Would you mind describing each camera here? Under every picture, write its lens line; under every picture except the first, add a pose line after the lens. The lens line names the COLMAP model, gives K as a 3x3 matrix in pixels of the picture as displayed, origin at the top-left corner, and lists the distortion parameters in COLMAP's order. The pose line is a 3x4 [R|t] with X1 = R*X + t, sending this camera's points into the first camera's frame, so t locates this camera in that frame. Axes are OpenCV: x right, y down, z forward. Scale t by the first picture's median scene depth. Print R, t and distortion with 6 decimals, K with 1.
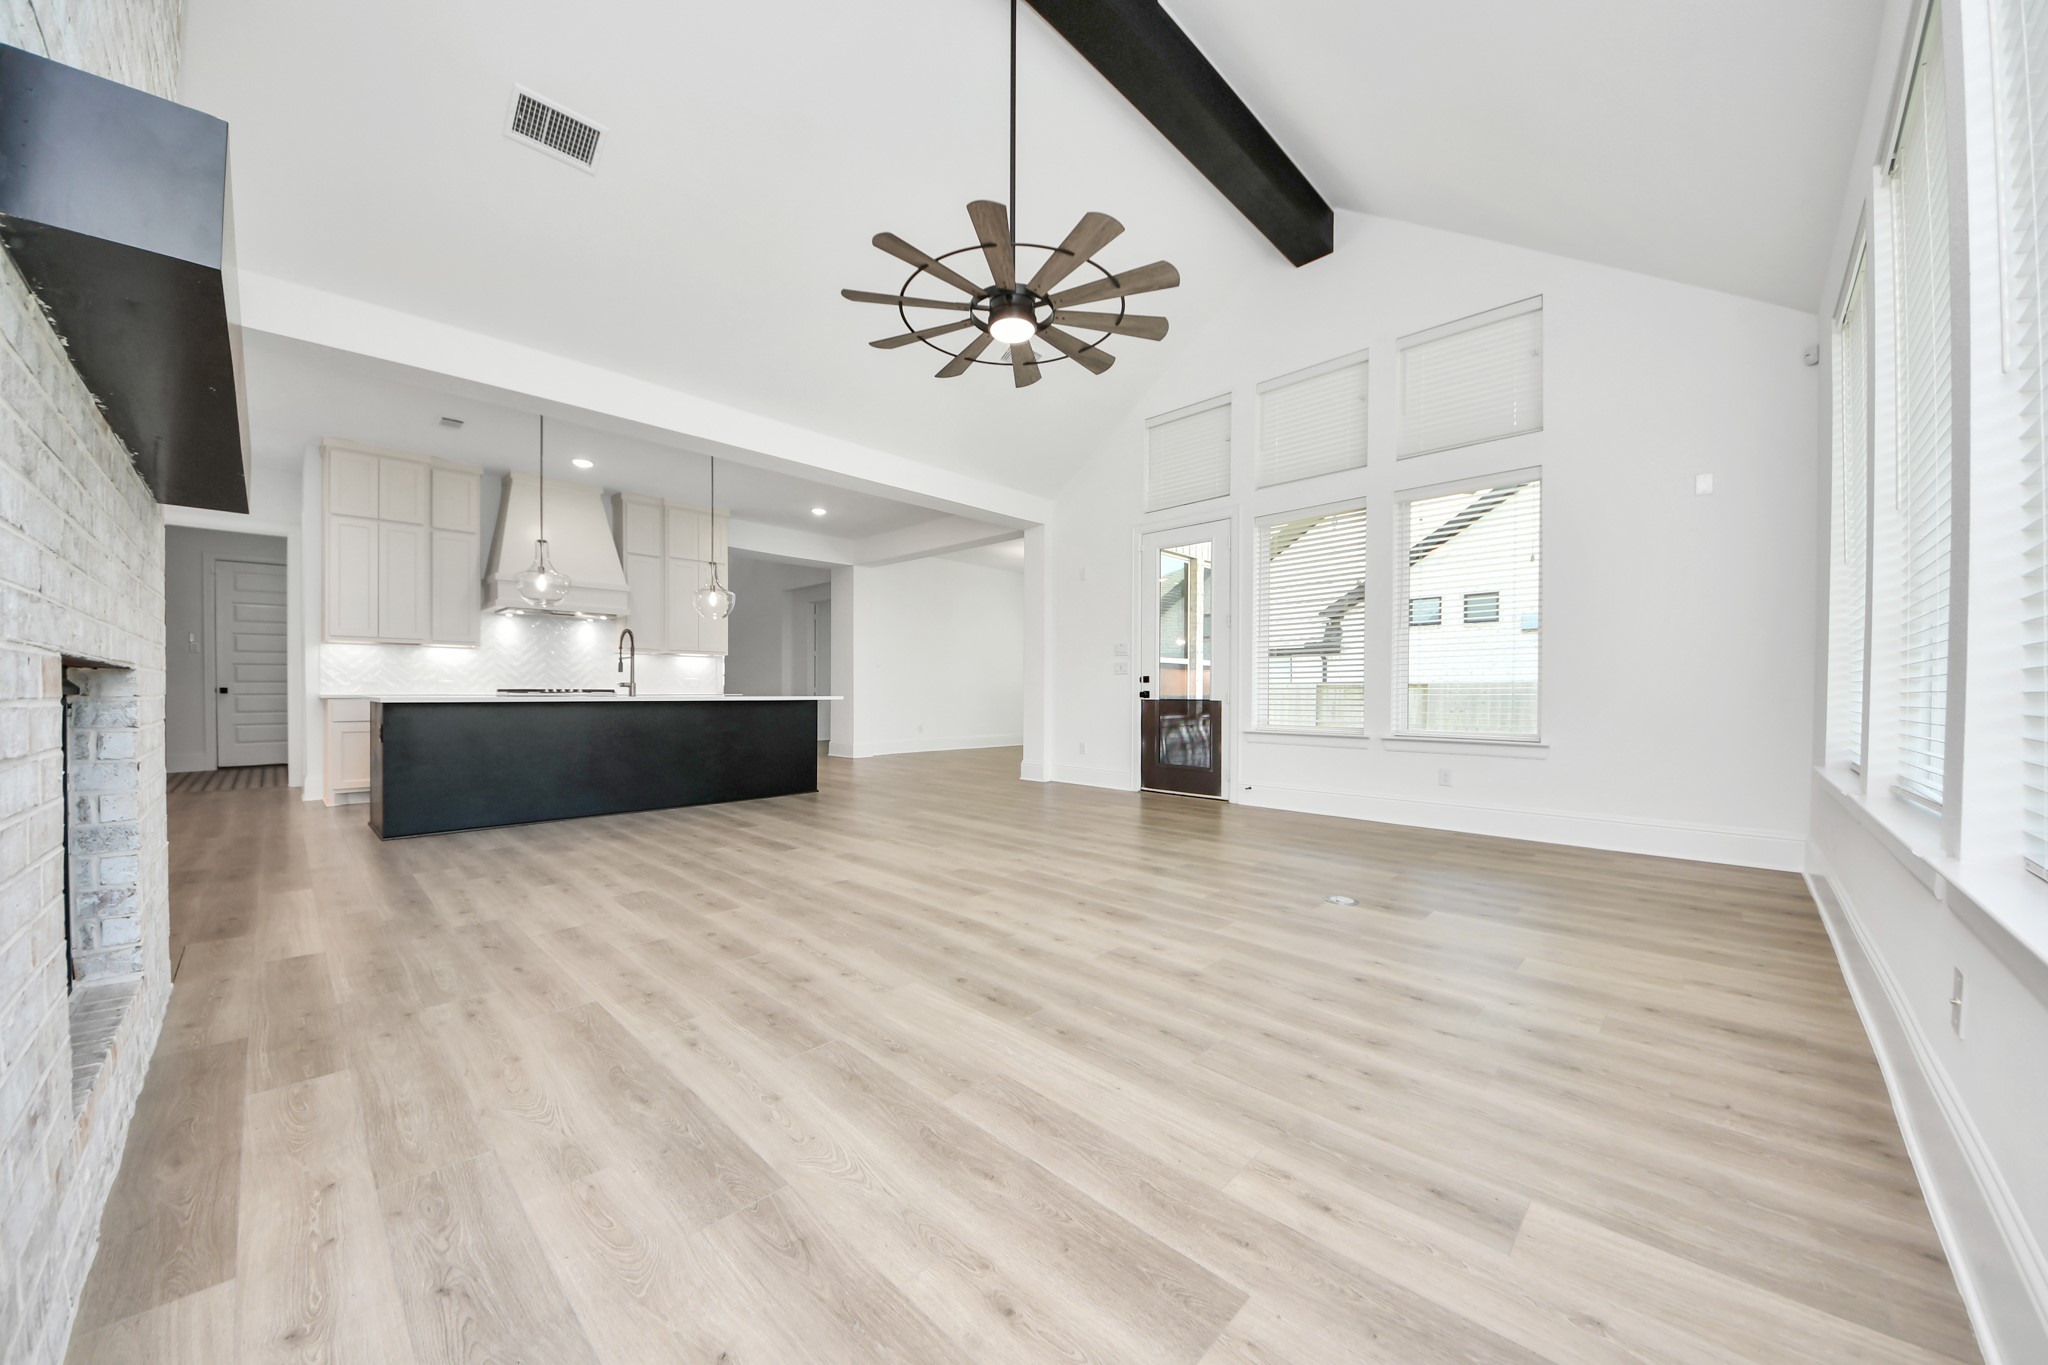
lens RADIAL K [[746.6, 0, 1031.9], [0, 746.6, 700.4], [0, 0, 1]] dist [-0.008172, -0.000491]
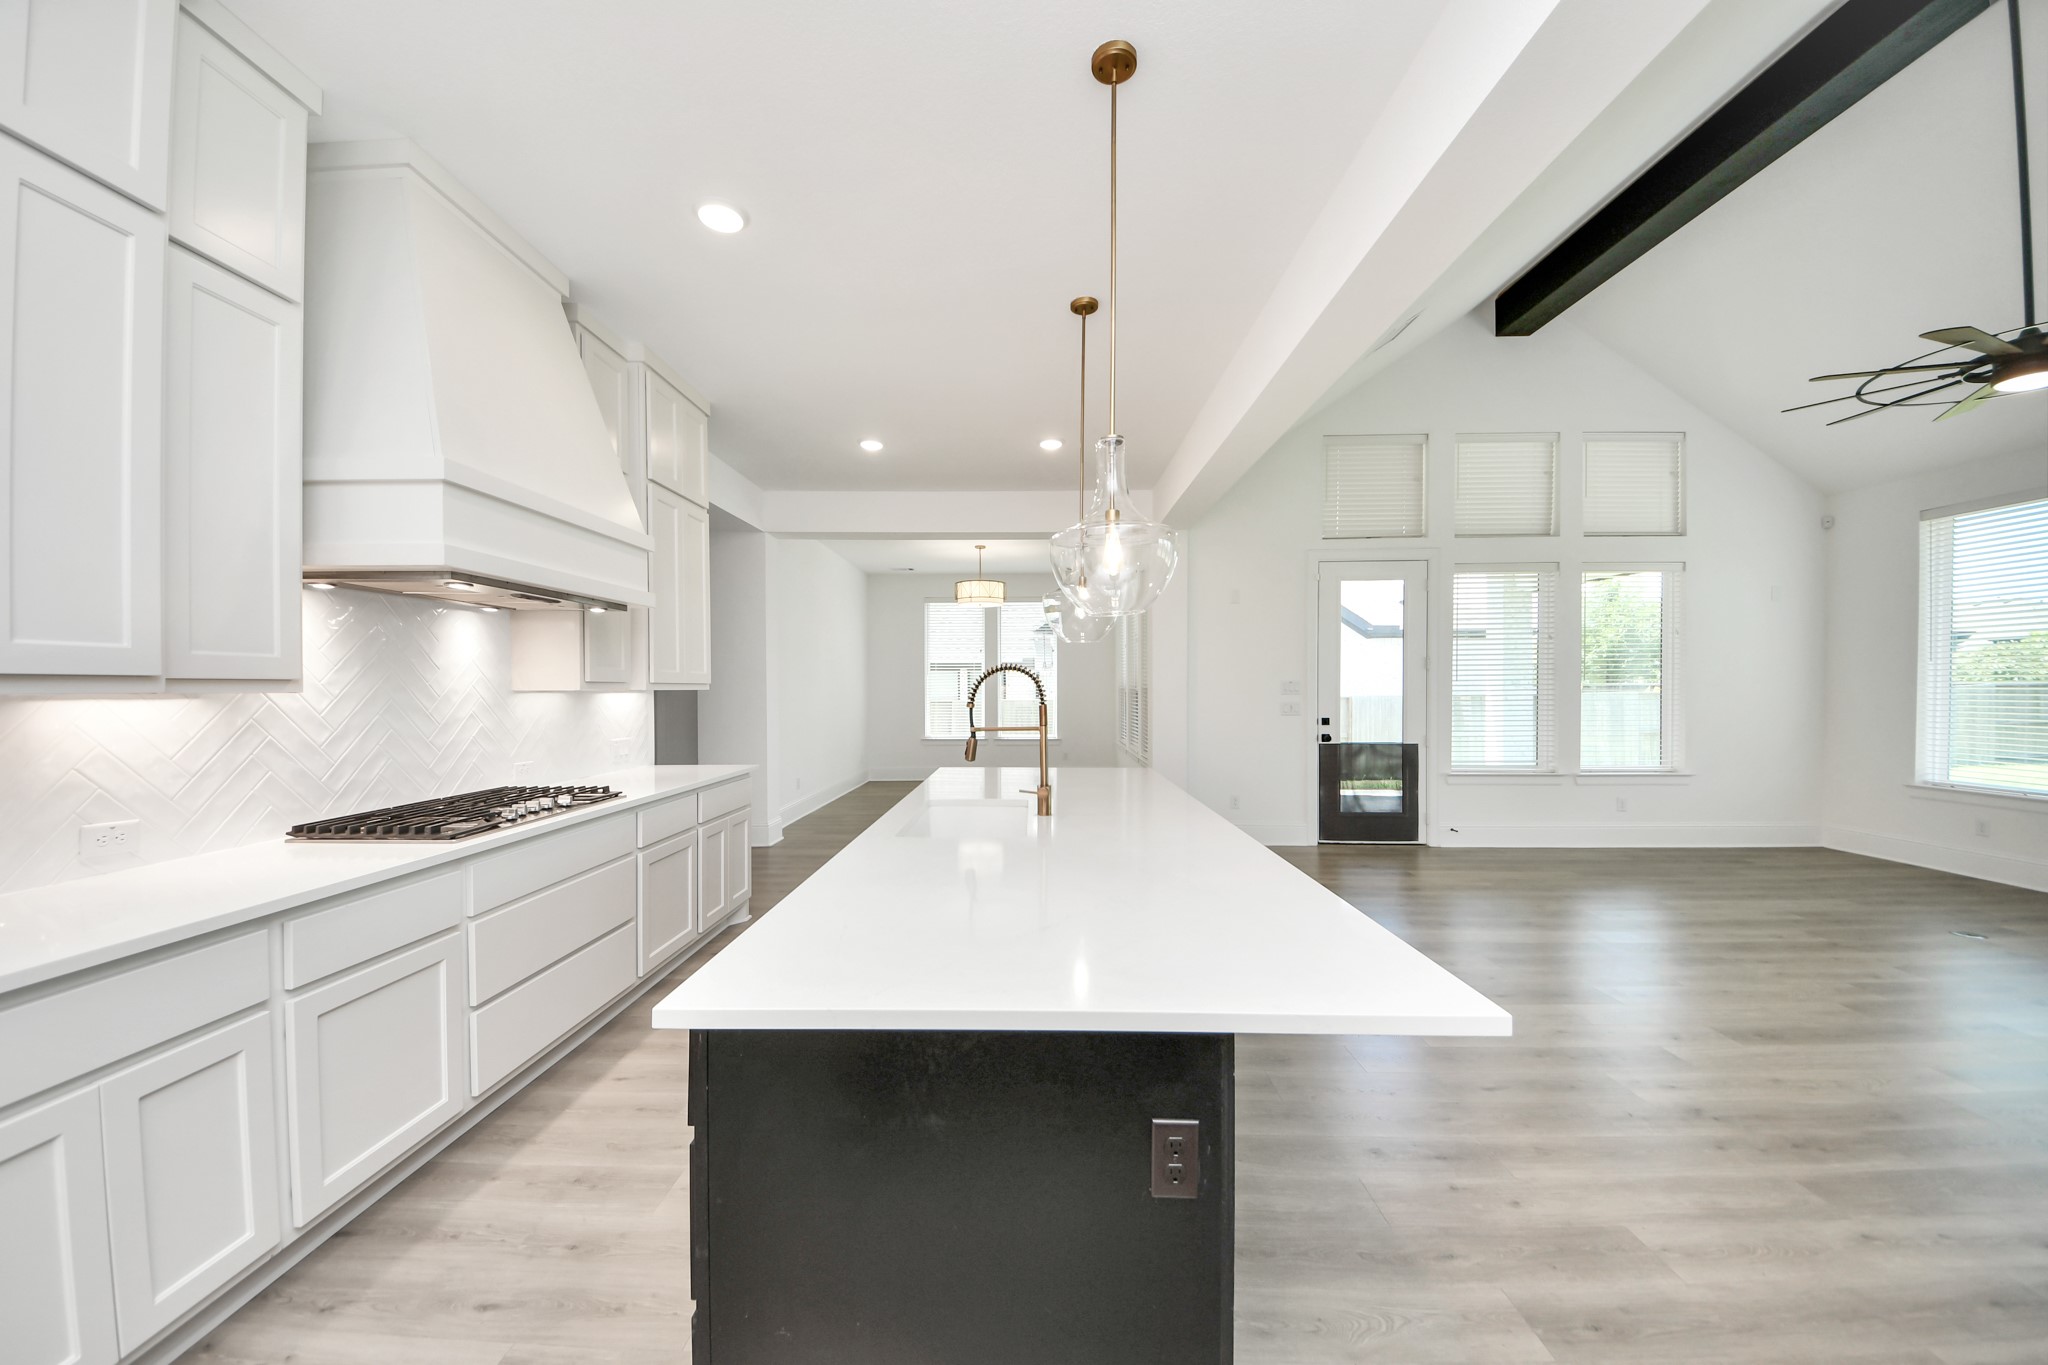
lens RADIAL K [[746.6, 0, 1026.3], [0, 746.6, 691.3], [0, 0, 1]] dist [-0.008172, -0.000491]
pose [[0.720487, -0.010626, 0.693387, -0.745646], [0.007005, 0.999943, 0.008045, -0.075333], [-0.693433, -0.000939, 0.720520, 0.607509]]
